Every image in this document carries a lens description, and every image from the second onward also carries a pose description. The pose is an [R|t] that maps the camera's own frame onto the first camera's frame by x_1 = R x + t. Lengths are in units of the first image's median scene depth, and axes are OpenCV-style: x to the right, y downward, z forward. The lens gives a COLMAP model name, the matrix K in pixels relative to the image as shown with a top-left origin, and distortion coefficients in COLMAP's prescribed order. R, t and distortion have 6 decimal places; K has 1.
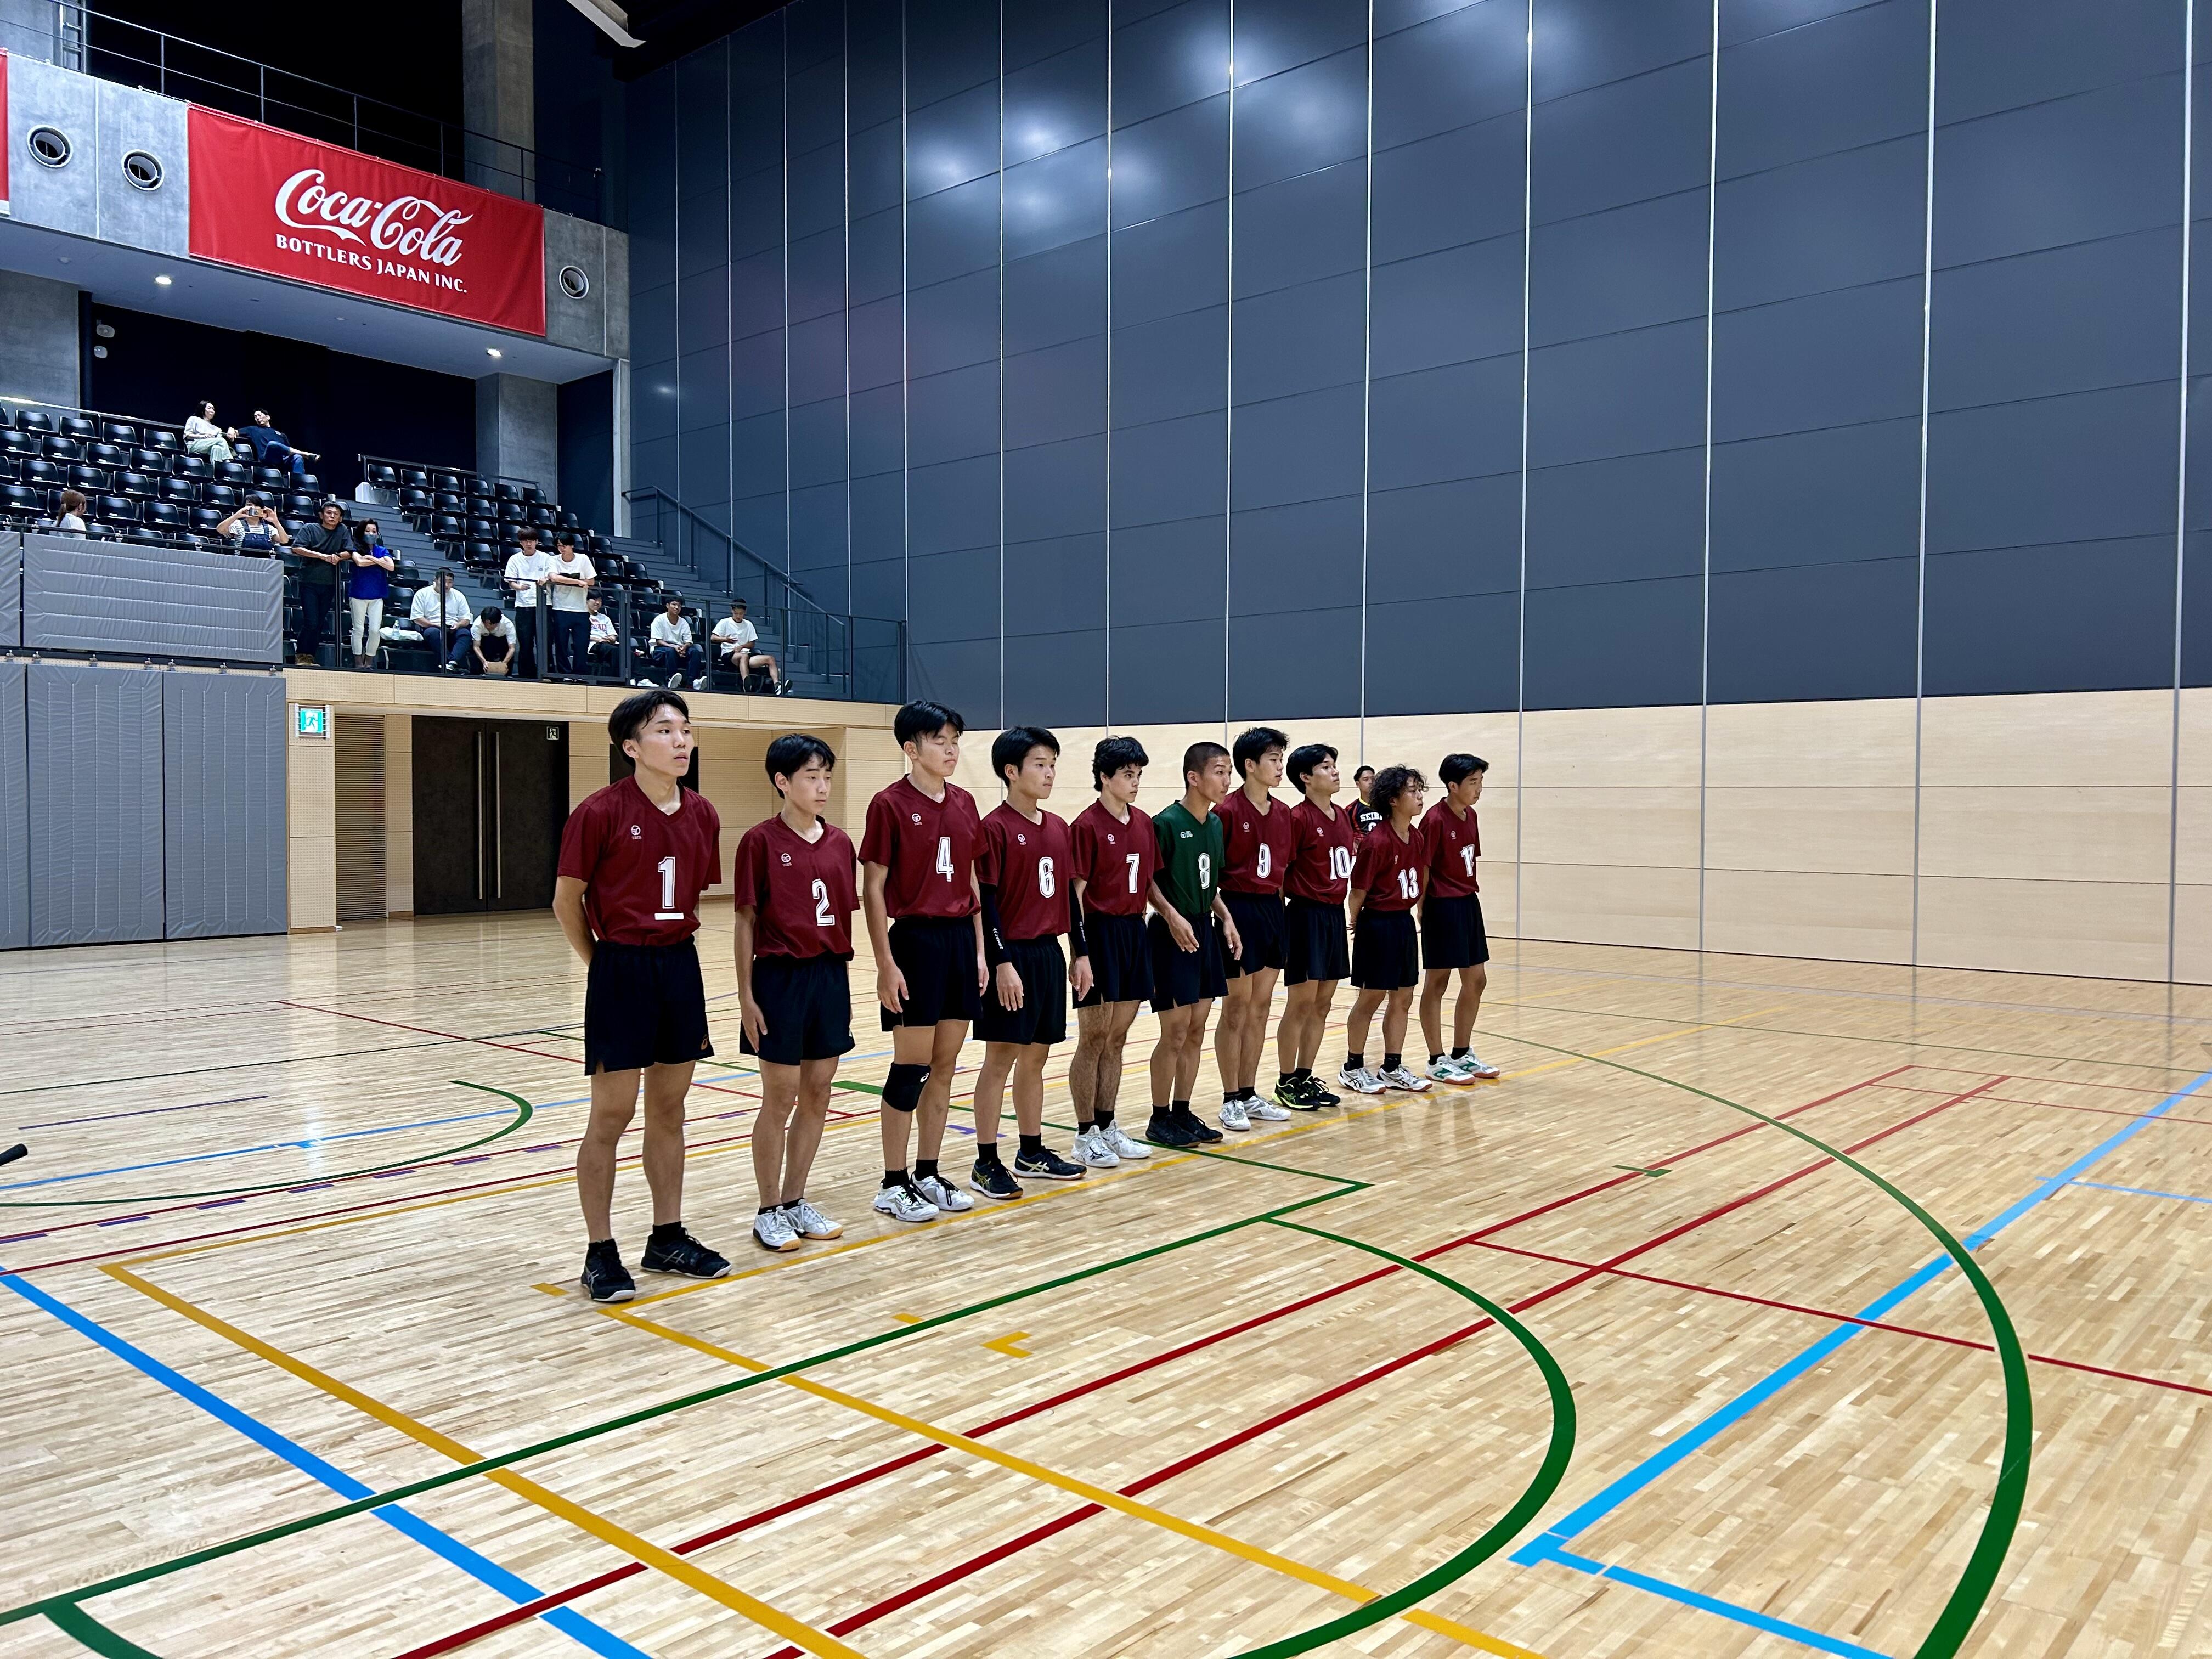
lens RADIAL K [[1676.7, 0, 1106.9], [0, 1676.7, 772.2], [0, 0, 1]] dist [0.060243, -0.004350]
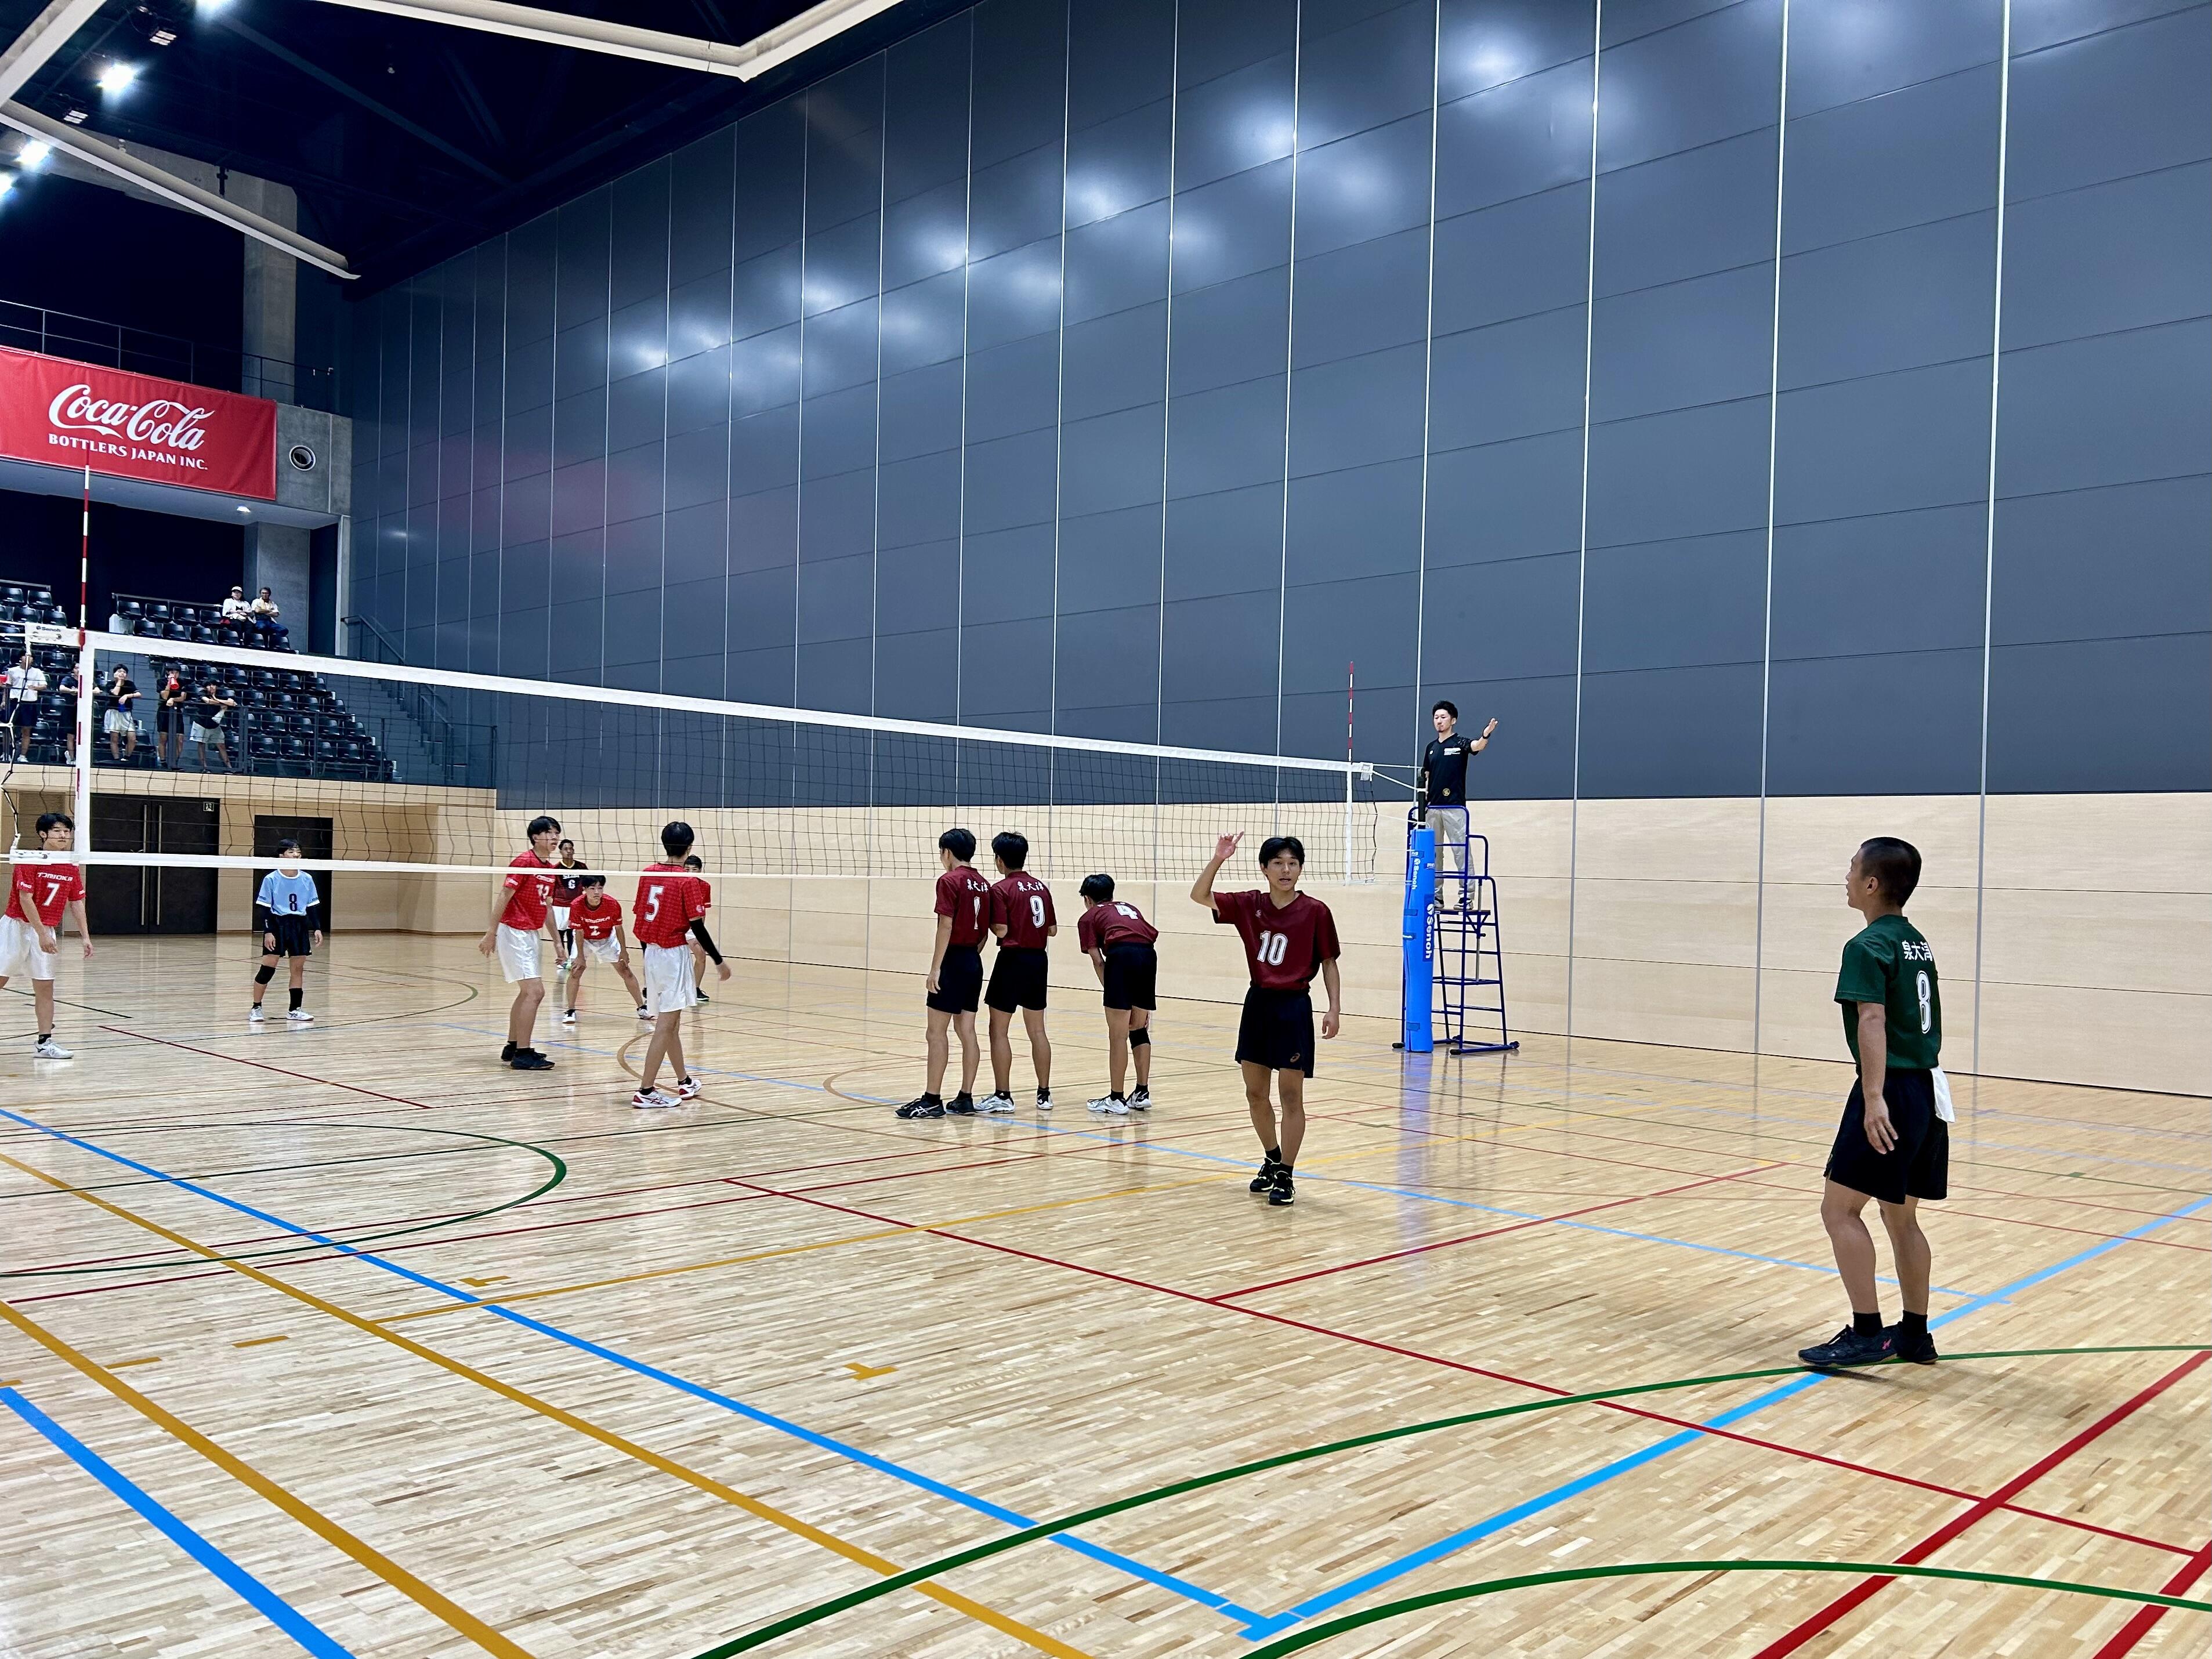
lens RADIAL K [[1763.2, 0, 1106.0], [0, 1763.2, 829.5], [0, 0, 1]] dist [0.087282, -0.063487]
pose [[0.998325, 0.024285, -0.052511, 0.380167], [-0.024949, 0.999616, -0.012021, -0.003624], [0.052199, 0.013311, 0.998548, -0.336120]]
